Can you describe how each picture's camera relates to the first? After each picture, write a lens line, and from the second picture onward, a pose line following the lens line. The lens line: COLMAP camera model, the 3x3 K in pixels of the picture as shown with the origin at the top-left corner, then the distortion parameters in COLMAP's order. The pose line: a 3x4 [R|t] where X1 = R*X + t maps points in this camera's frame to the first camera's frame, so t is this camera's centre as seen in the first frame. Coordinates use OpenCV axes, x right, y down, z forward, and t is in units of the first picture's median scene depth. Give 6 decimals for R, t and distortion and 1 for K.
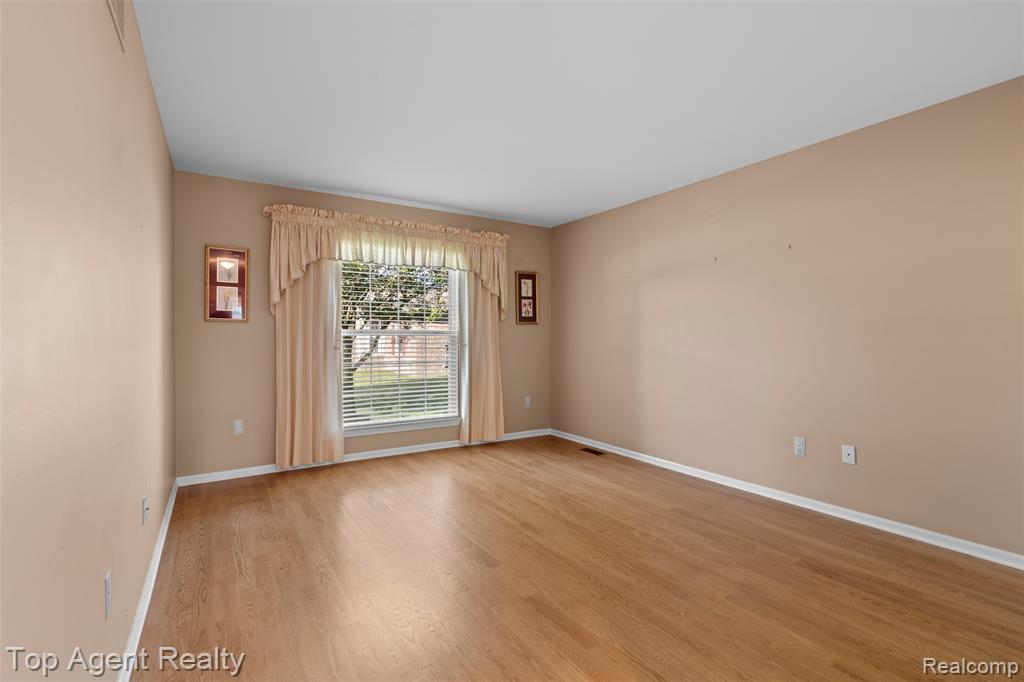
lens RADIAL K [[459.6, 0, 511.4], [0, 459.6, 337.9], [0, 0, 1]] dist [-0.009493, 0.002752]
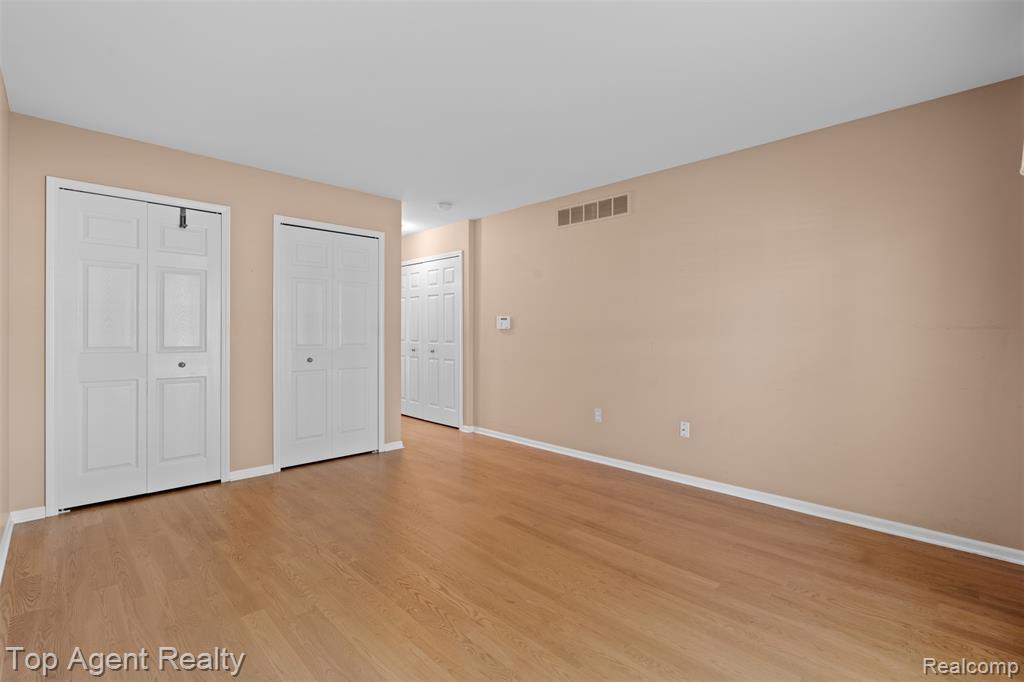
lens RADIAL K [[459.6, 0, 512.9], [0, 459.6, 335.8], [0, 0, 1]] dist [-0.009493, 0.002752]
pose [[-0.976856, -0.000975, -0.213894, 0.164487], [-0.002596, 0.999970, 0.007297, 0.000966], [0.213880, 0.007683, -0.976830, 1.907914]]
